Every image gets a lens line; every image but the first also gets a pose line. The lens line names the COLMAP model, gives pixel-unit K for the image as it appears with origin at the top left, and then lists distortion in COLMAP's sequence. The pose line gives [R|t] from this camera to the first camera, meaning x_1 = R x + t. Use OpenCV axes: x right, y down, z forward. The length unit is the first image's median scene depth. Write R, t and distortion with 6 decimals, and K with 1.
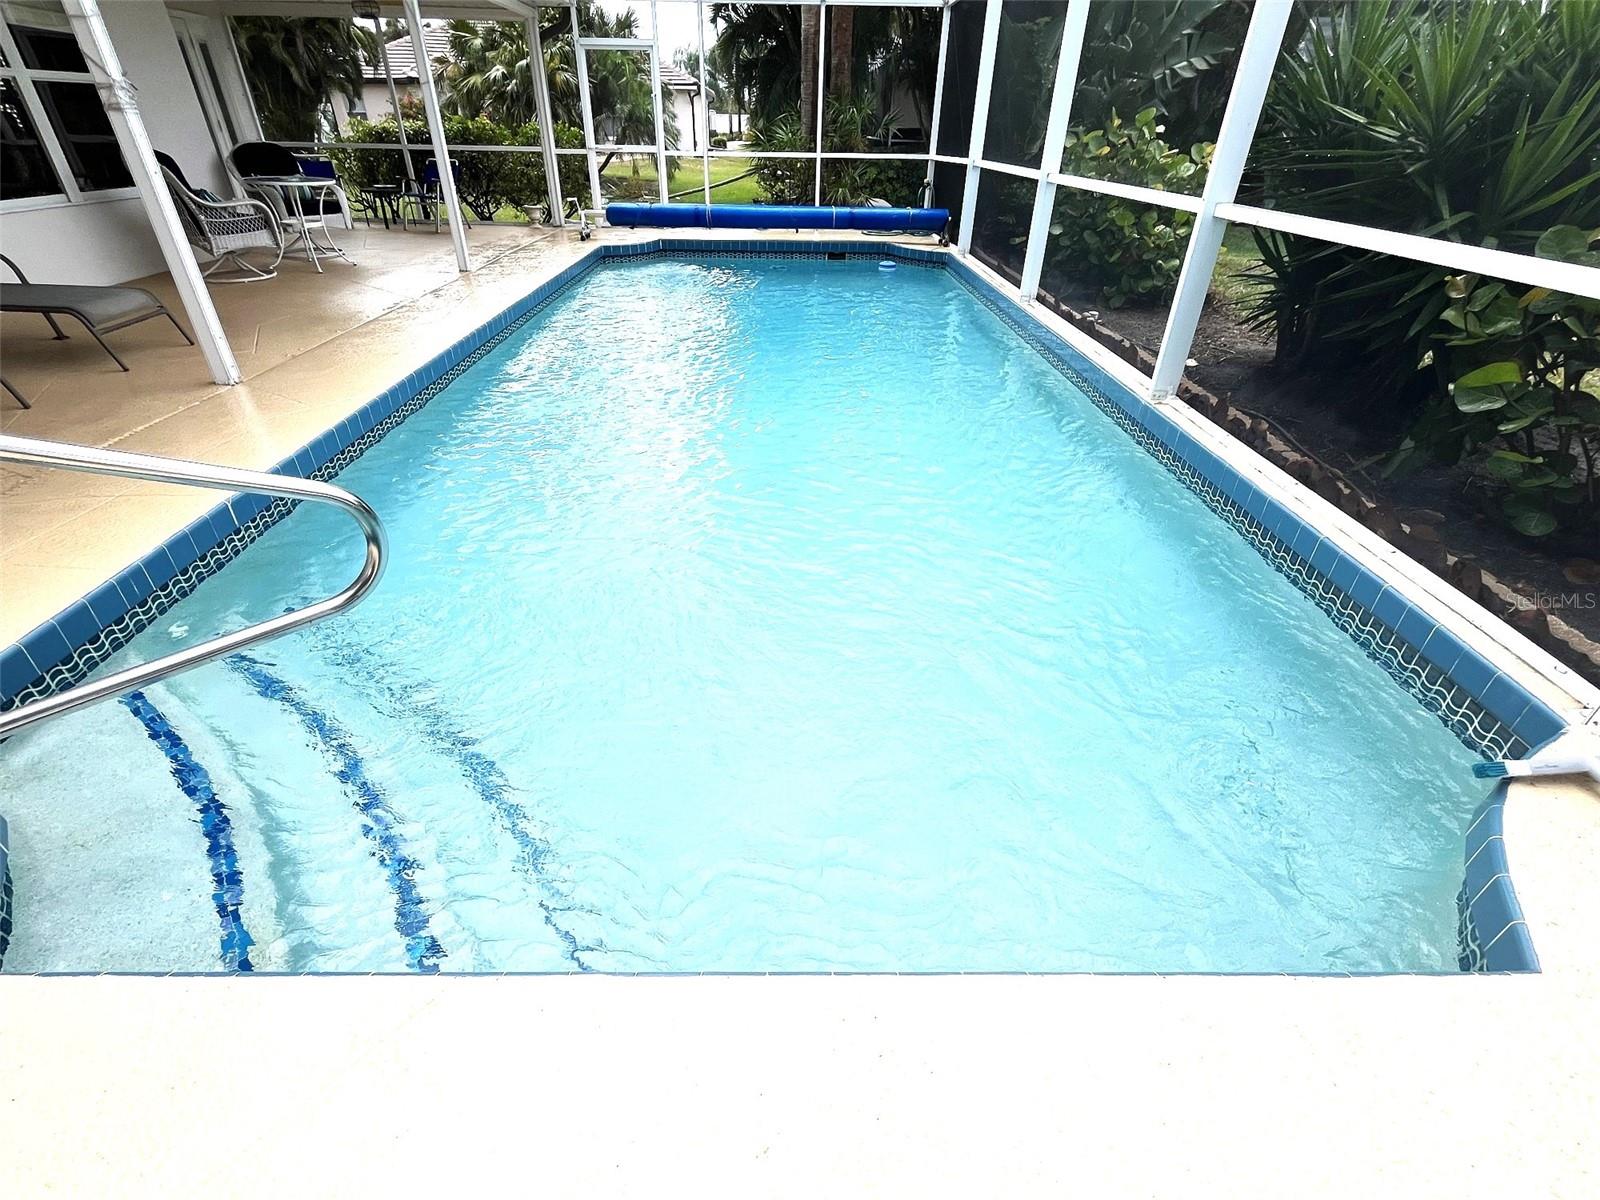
lens RADIAL K [[733.9, 0, 798.4], [0, 733.9, 598.9], [0, 0, 1]] dist [-0.002169, 0.000760]
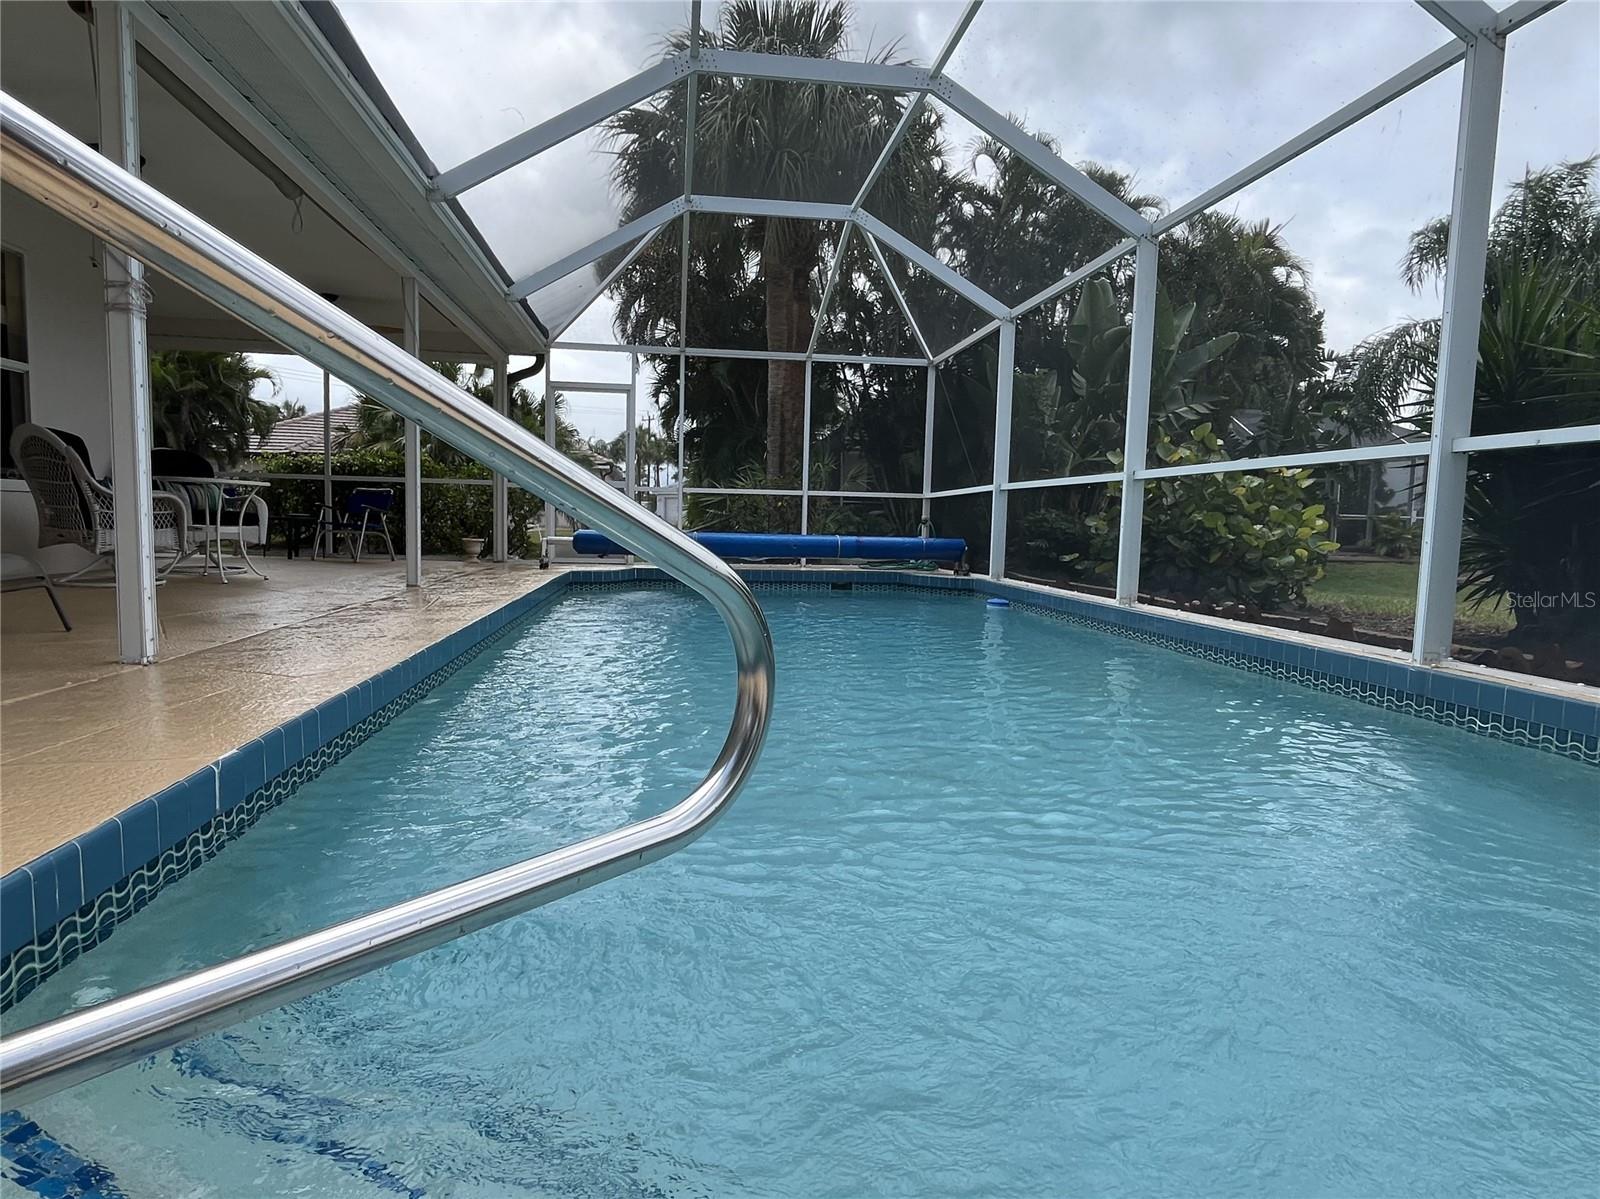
lens RADIAL K [[904.4, 0, 796.3], [0, 904.4, 601.1], [0, 0, 1]] dist [0.000902, 0.000441]
pose [[0.992930, -0.004458, 0.118615, -0.146507], [0.058947, 0.885882, -0.460151, 0.035993], [-0.103028, 0.463890, 0.879881, 0.099173]]
